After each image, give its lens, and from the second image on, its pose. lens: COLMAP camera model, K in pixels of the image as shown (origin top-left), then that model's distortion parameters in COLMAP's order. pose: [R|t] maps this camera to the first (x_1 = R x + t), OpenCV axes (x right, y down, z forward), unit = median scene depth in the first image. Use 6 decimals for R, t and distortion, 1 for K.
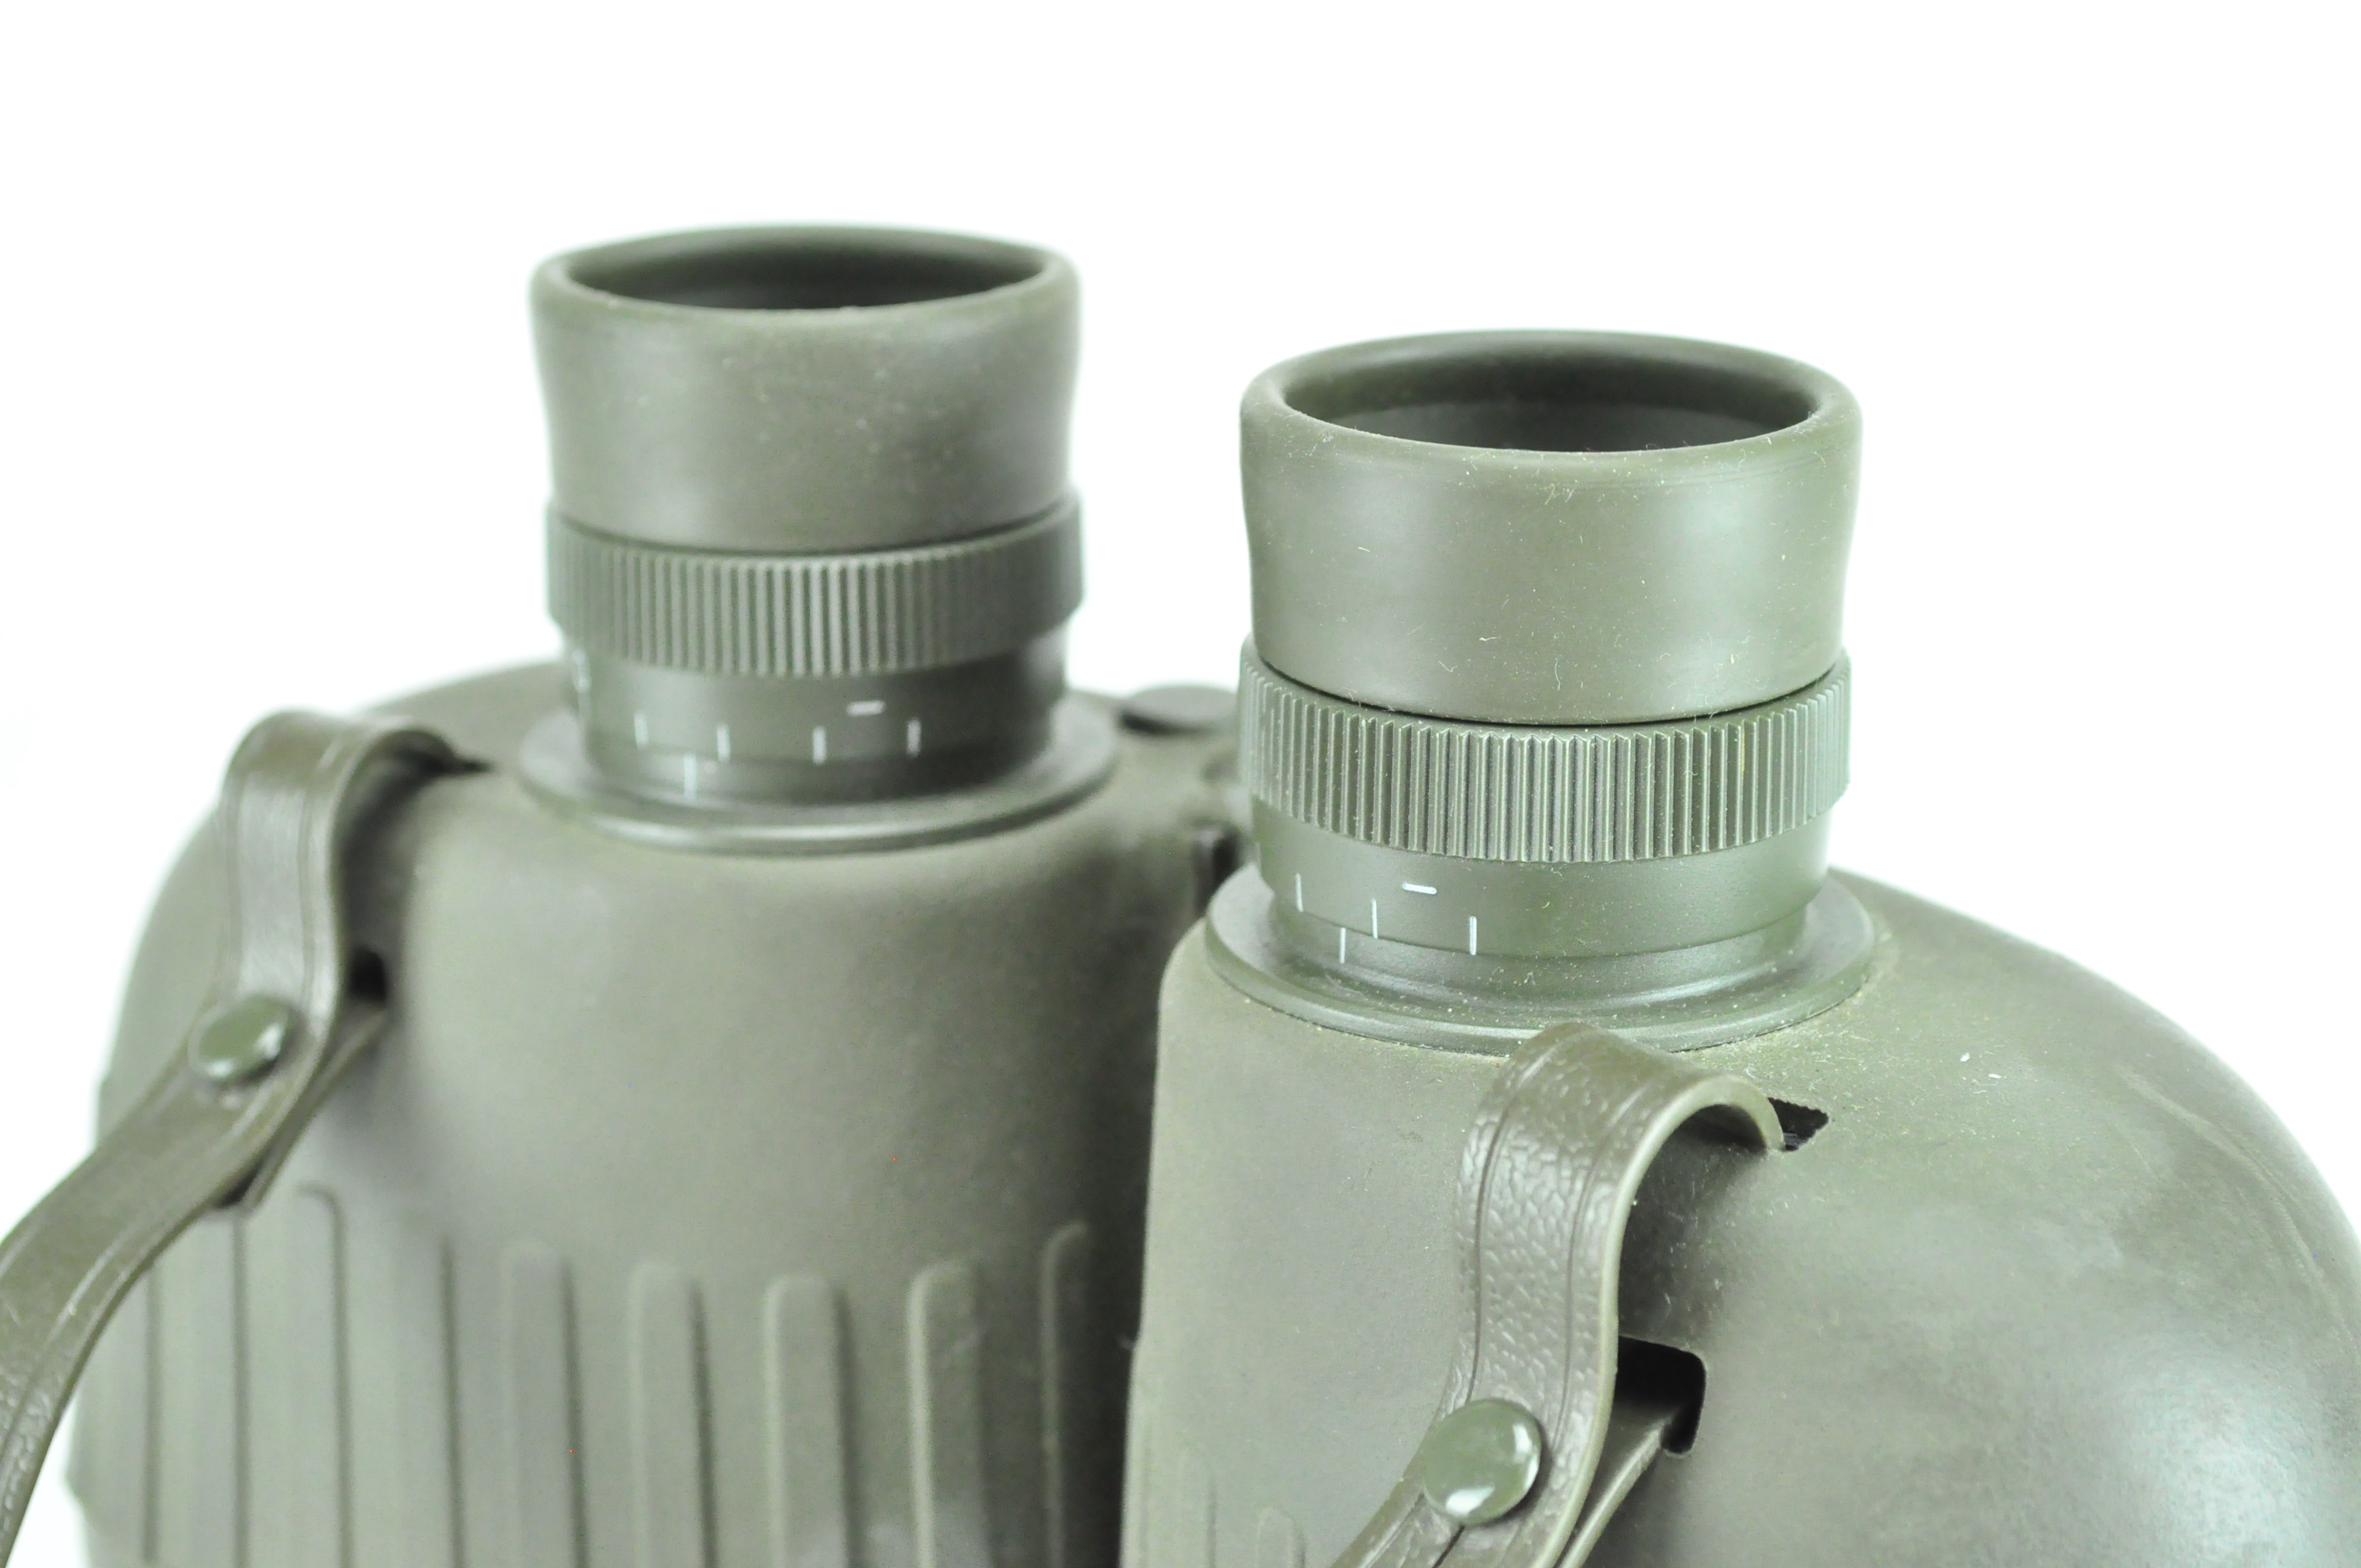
lens RADIAL K [[4666.0, 0, 1167.8], [0, 4666.0, 795.5], [0, 0, 1]] dist [-0.043752, 0.000000]
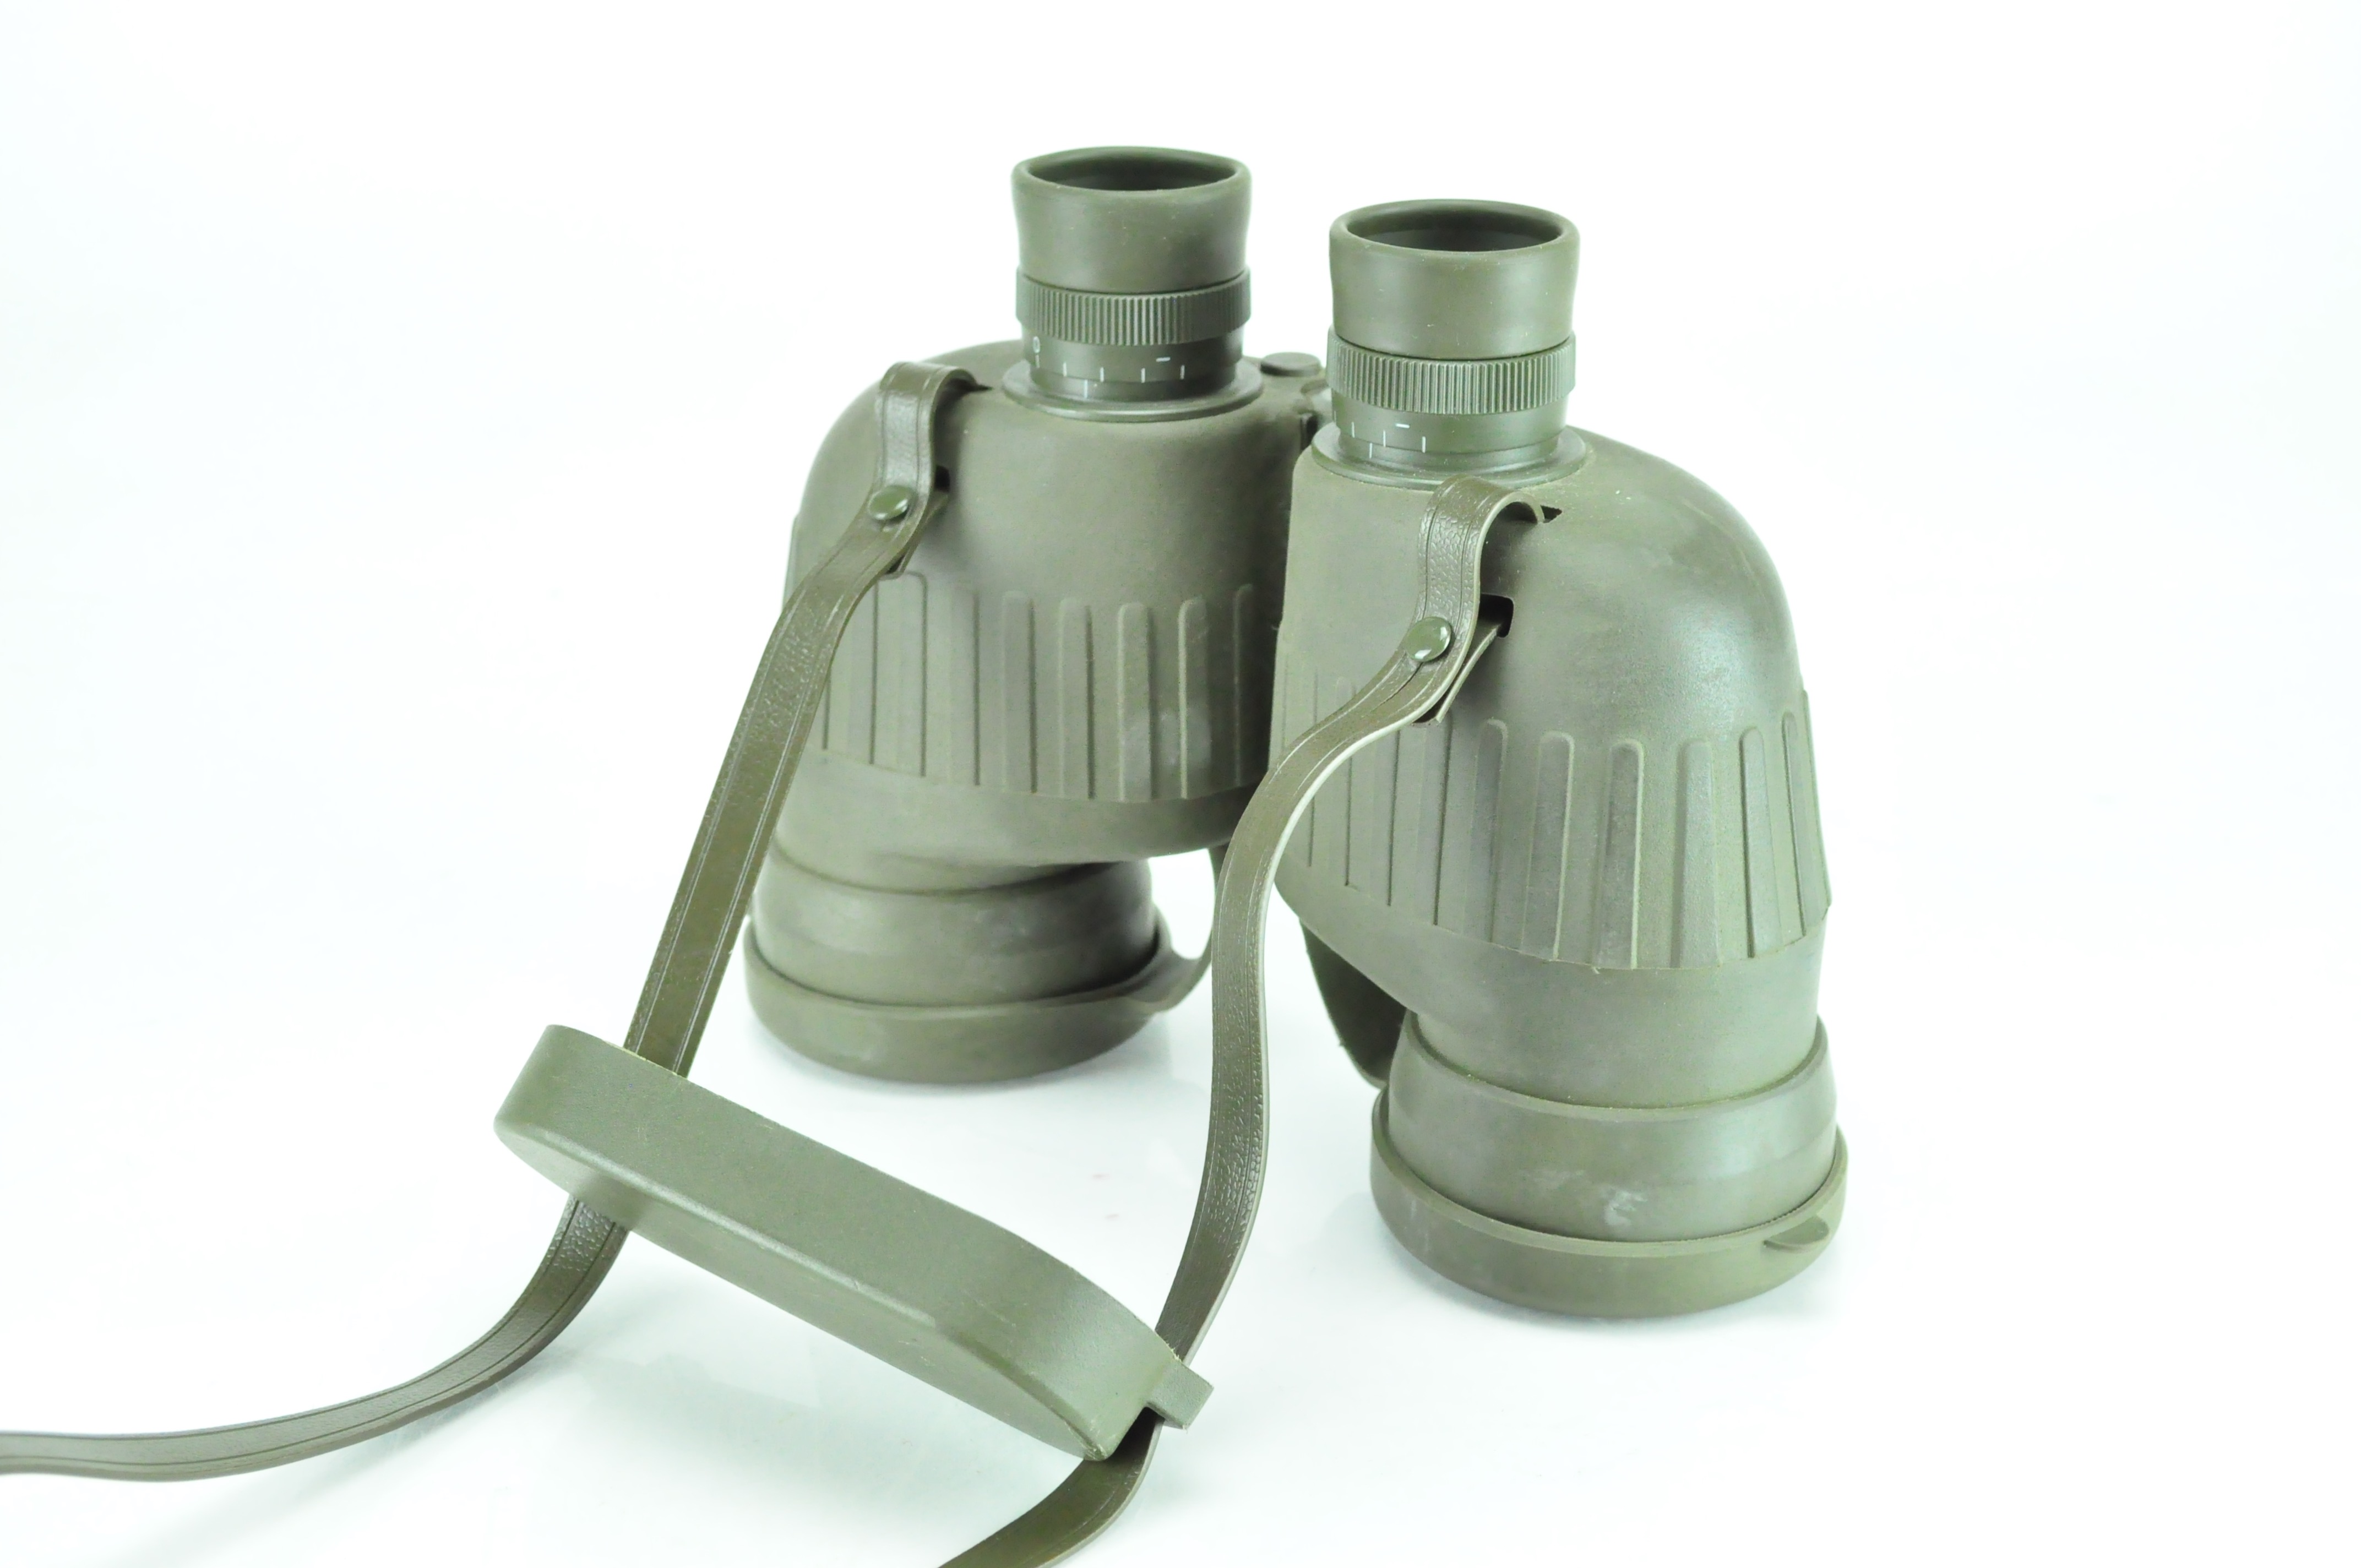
lens RADIAL K [[4024.3, 0, 1200.1], [0, 4024.3, 796.2], [0, 0, 1]] dist [-0.043890, 0.000000]
pose [[0.999712, -0.001797, 0.023915, -0.098189], [0.000234, 0.997873, 0.065186, 0.071178], [-0.023982, -0.065162, 0.997586, -1.074800]]
